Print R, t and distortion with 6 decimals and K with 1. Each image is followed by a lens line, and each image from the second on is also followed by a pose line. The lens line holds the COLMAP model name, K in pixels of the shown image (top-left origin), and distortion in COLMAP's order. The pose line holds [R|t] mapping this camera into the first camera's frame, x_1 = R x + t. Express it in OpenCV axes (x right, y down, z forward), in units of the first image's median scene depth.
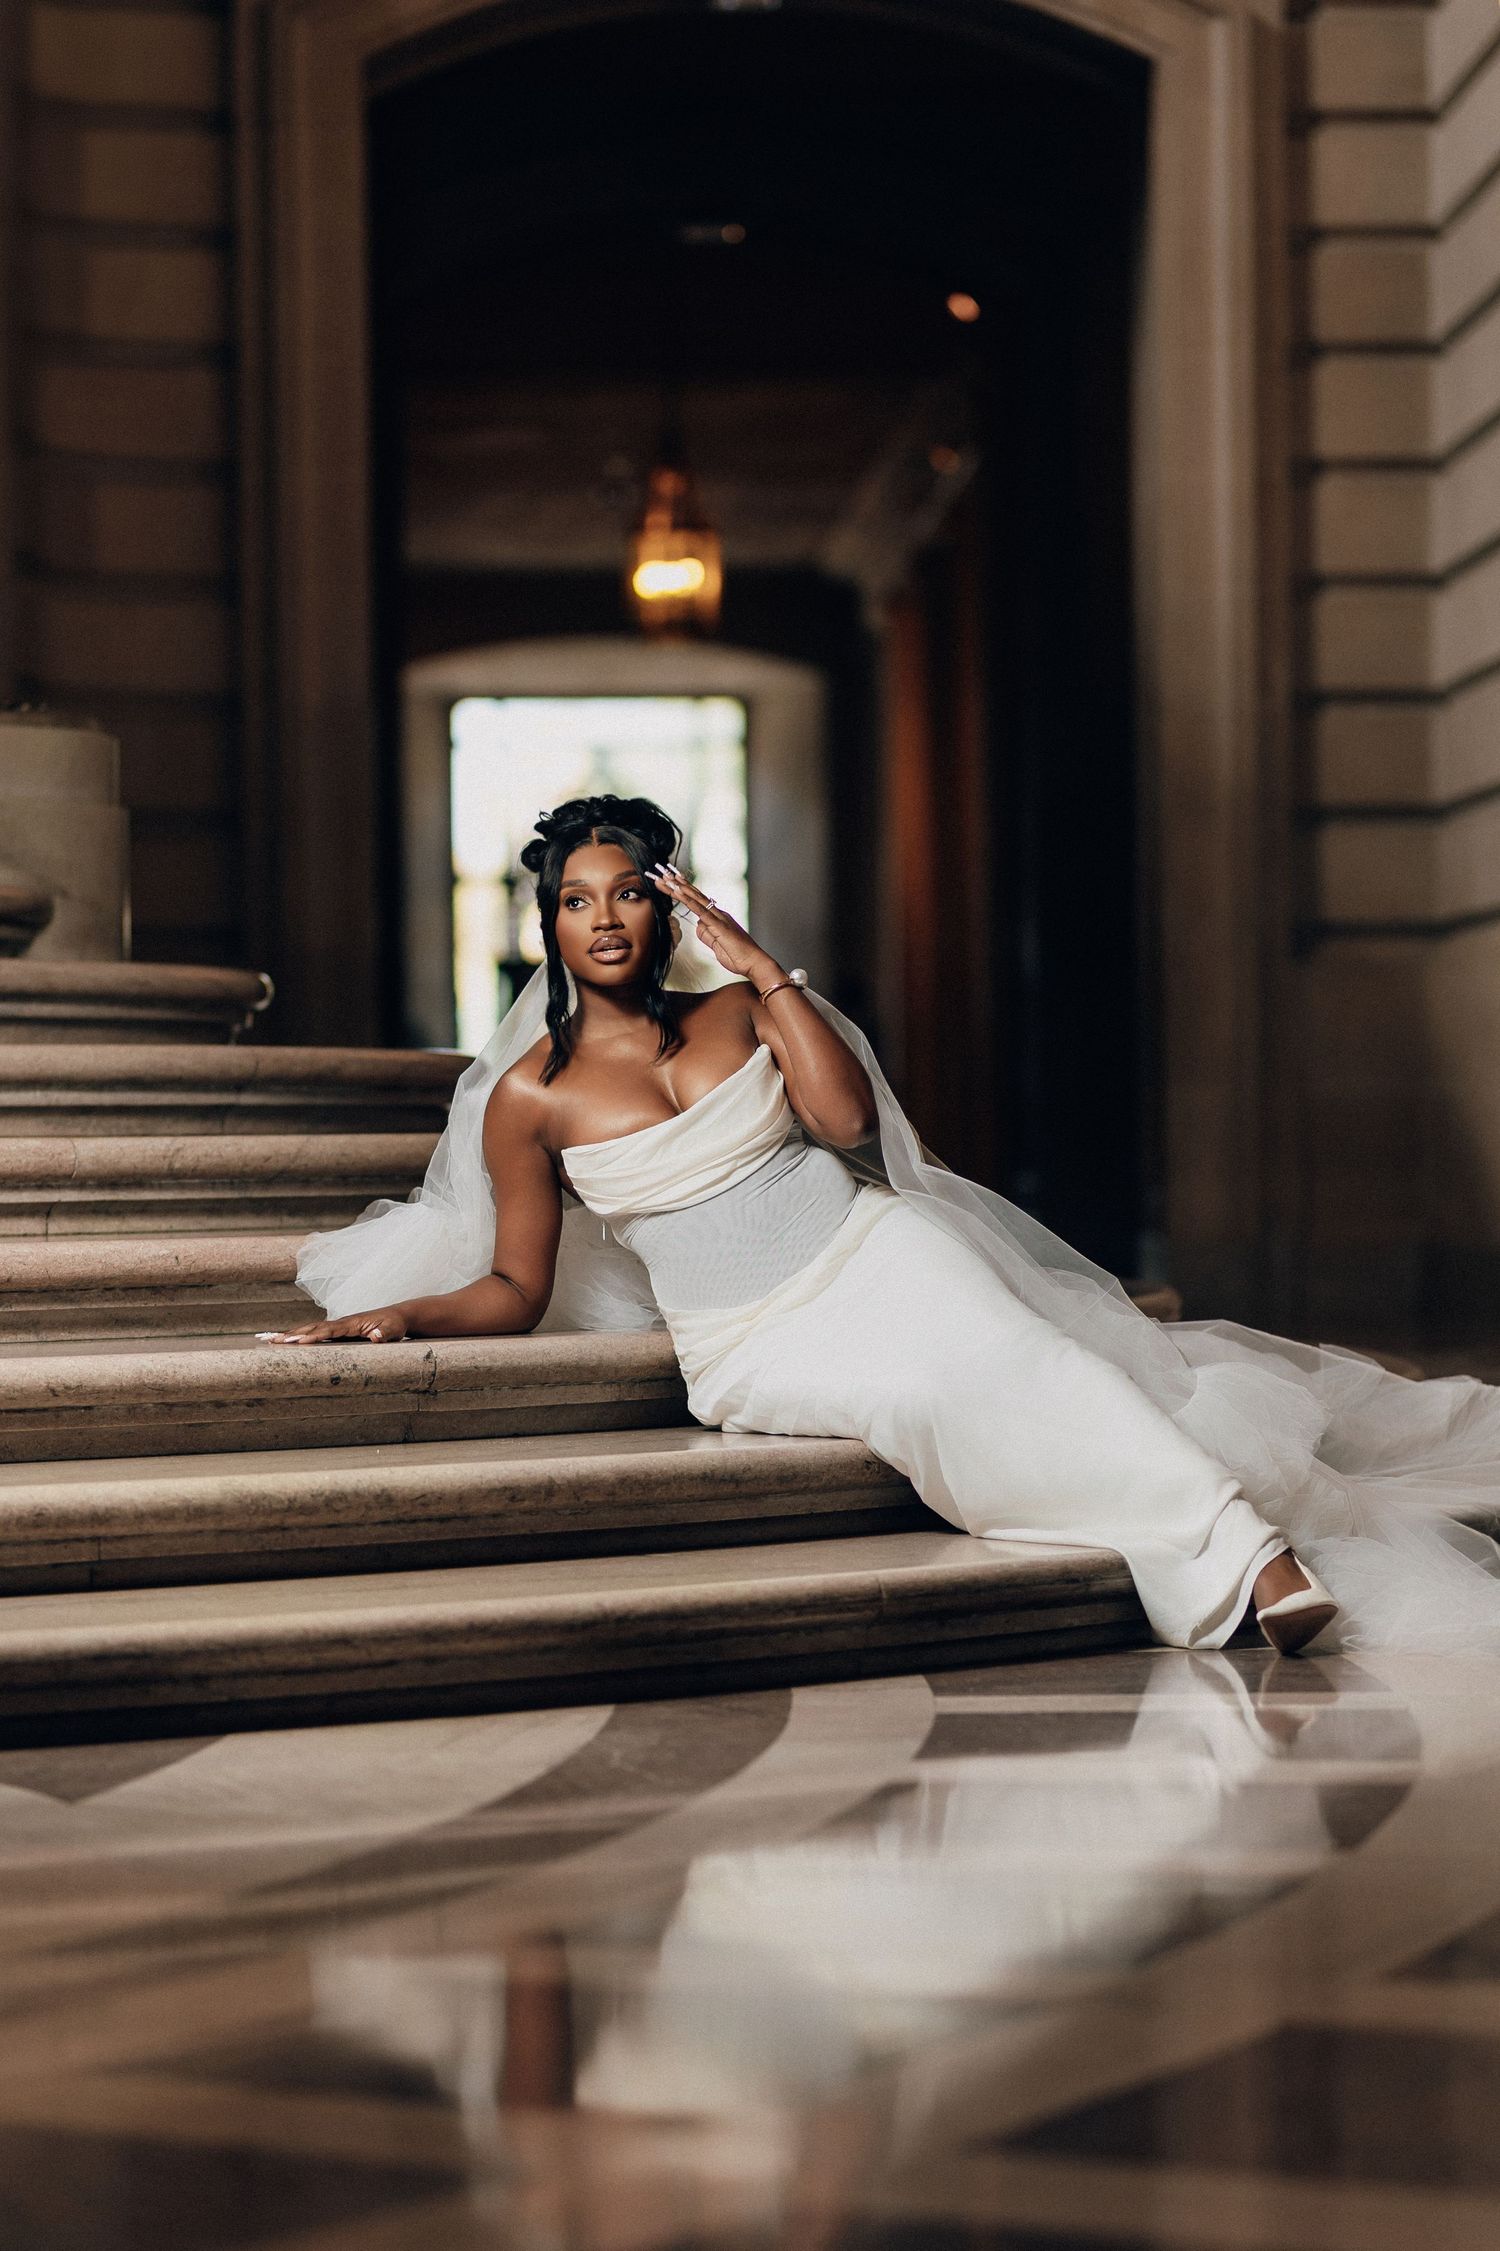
lens RADIAL K [[5366.1, 0, 741.3], [0, 5366.1, 1129.3], [0, 0, 1]] dist [-0.019333, 0.000000]
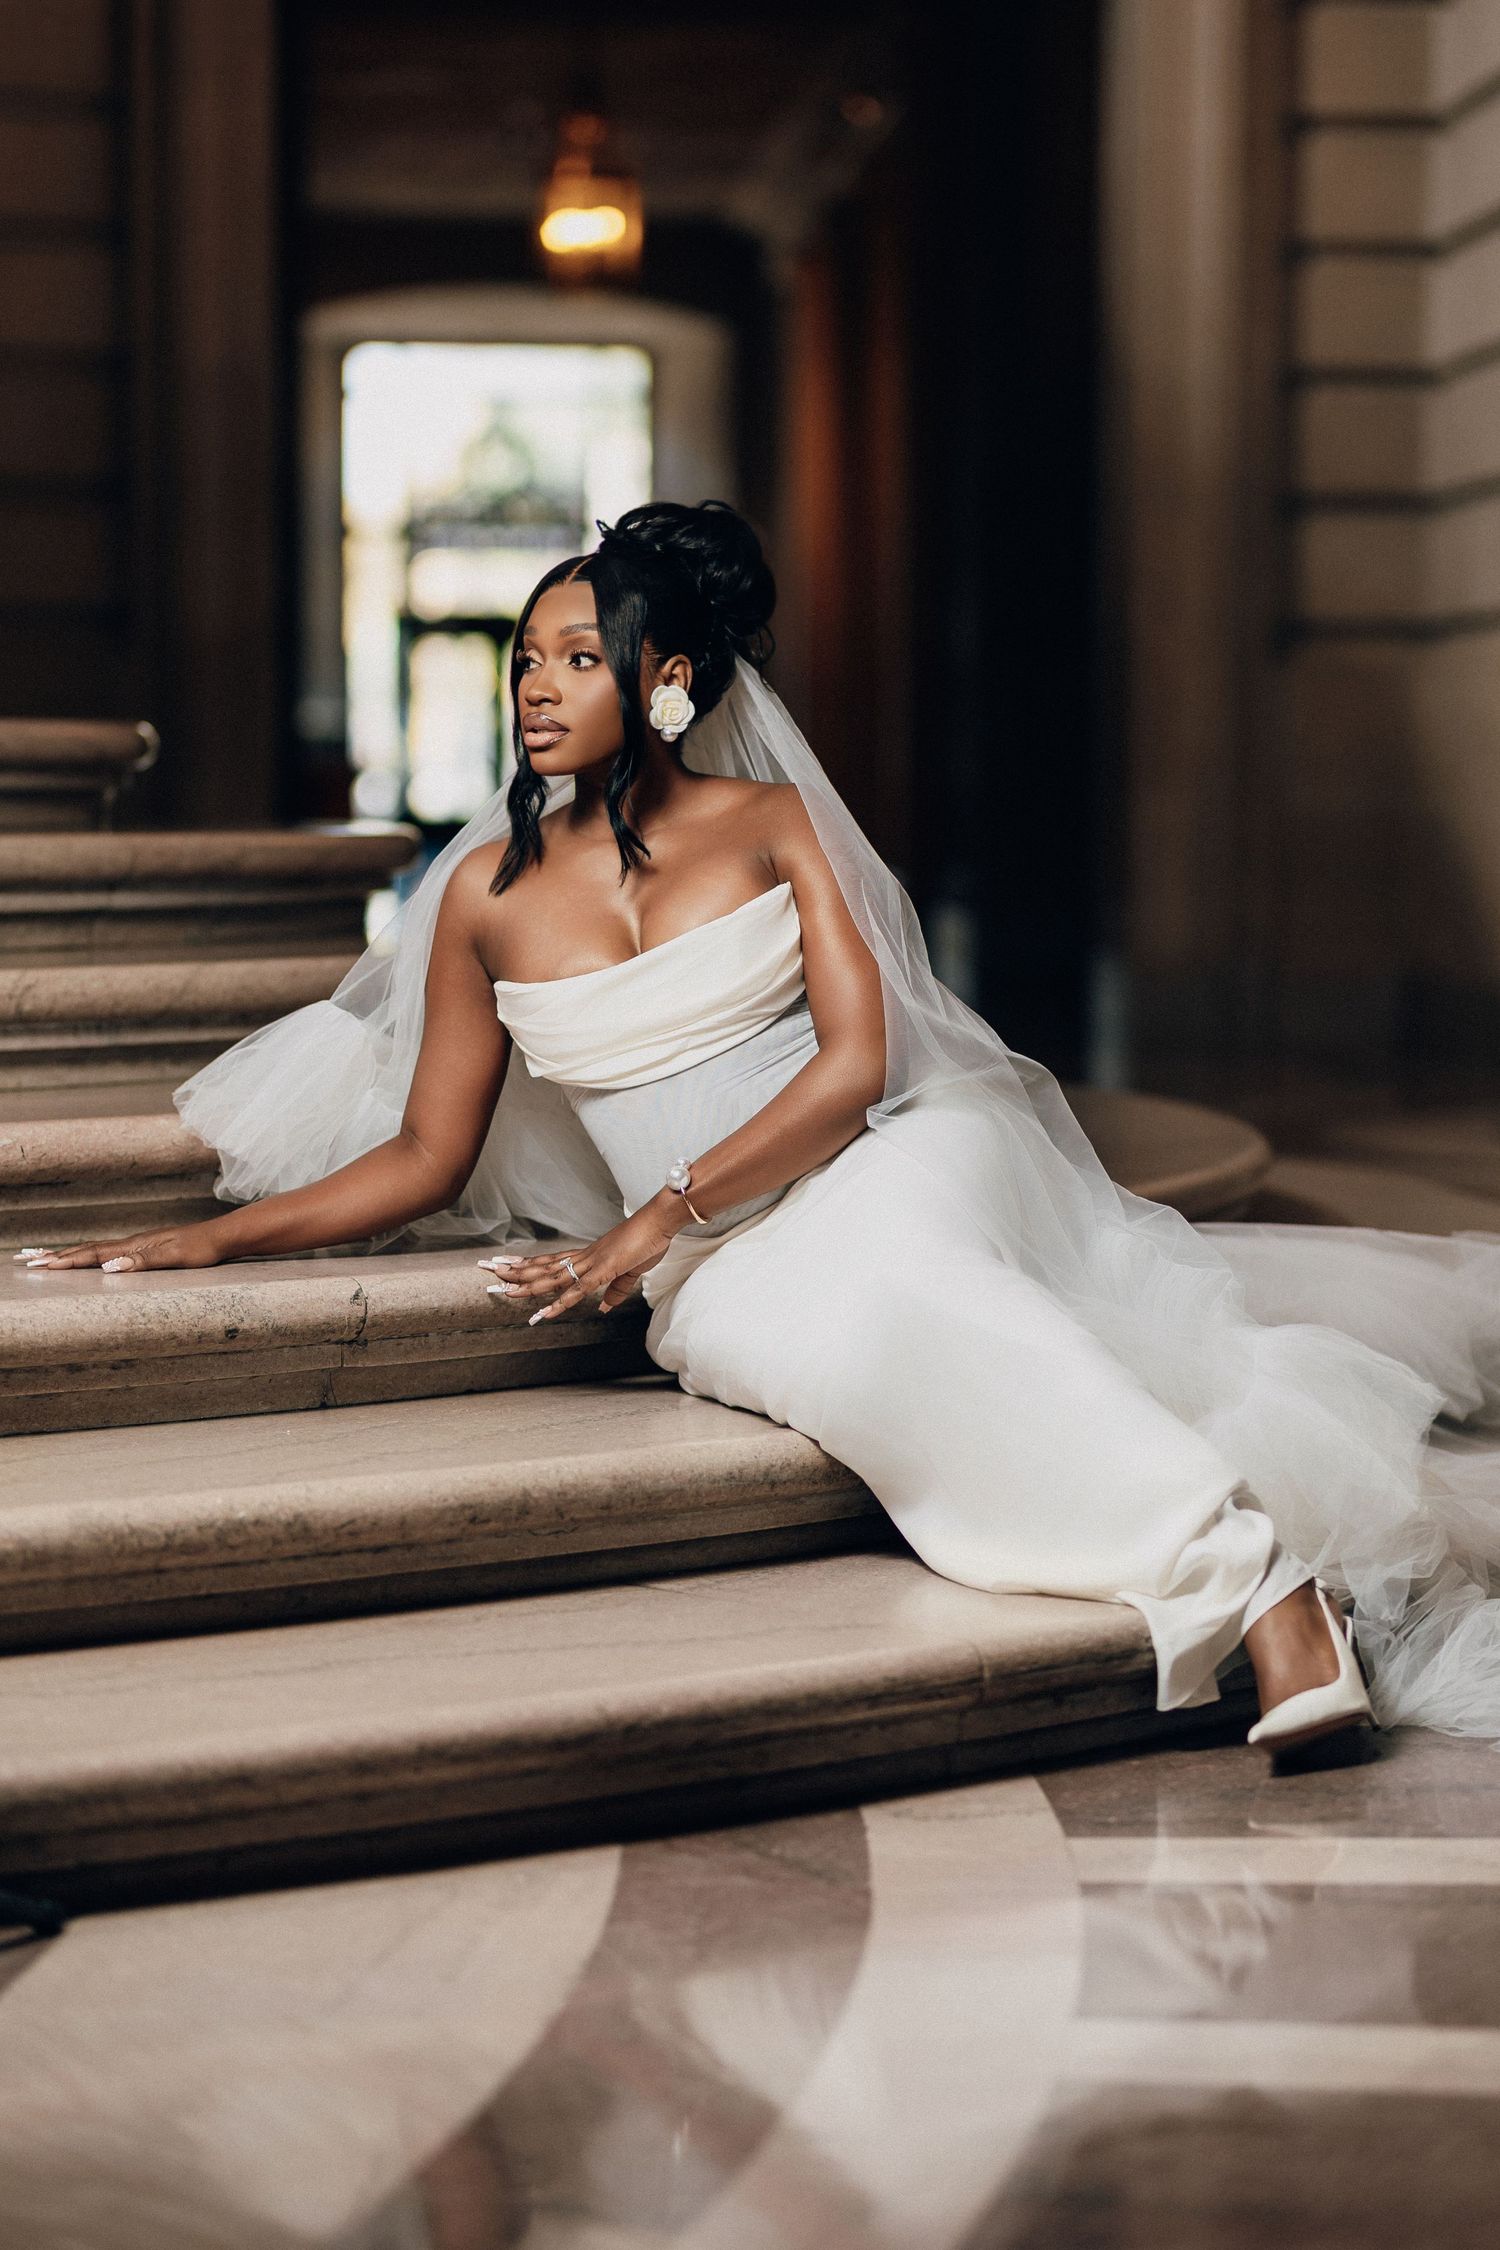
lens RADIAL K [[5363.8, 0, 760.6], [0, 5363.8, 1121.0], [0, 0, 1]] dist [-0.019333, 0.000000]
pose [[0.999590, 0.015029, 0.024357, -0.016604], [-0.016525, 0.997910, 0.062467, -0.023863], [-0.023367, -0.062844, 0.997750, 0.205260]]
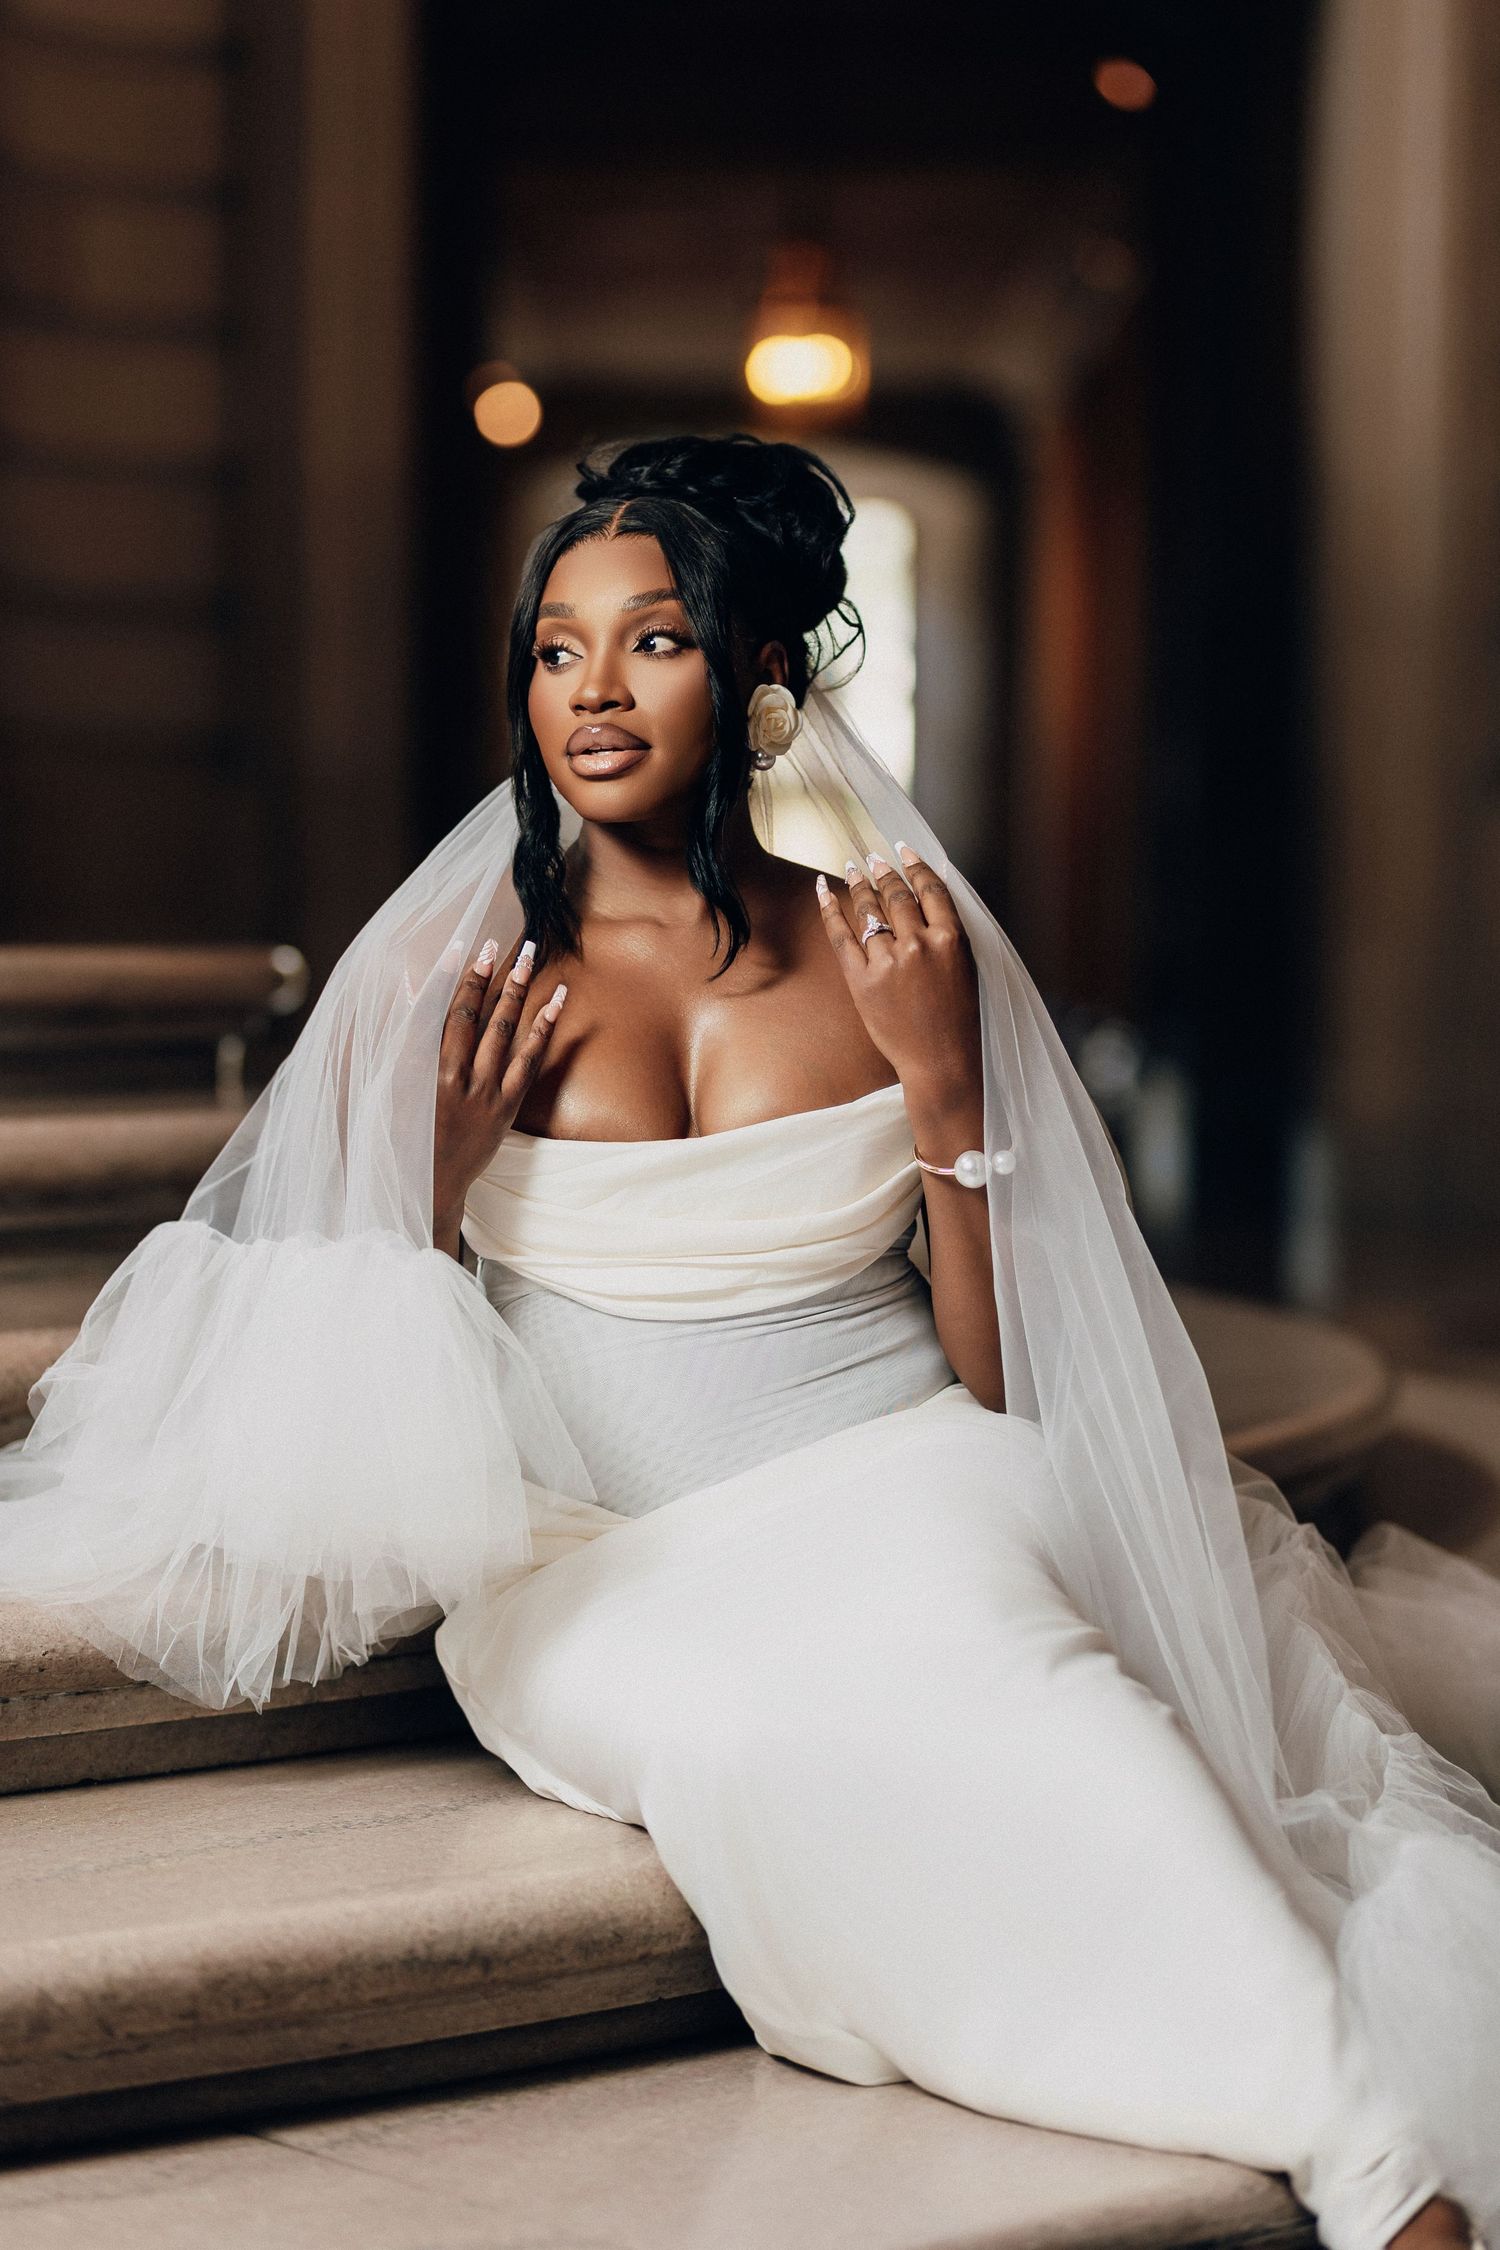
lens RADIAL K [[5363.8, 0, 752.3], [0, 5363.8, 1120.9], [0, 0, 1]] dist [-0.019333, 0.000000]
pose [[0.999432, 0.022614, -0.024974, 0.025122], [-0.021798, 0.999234, 0.032507, -0.017813], [0.025690, -0.031944, 0.999159, 0.420450]]
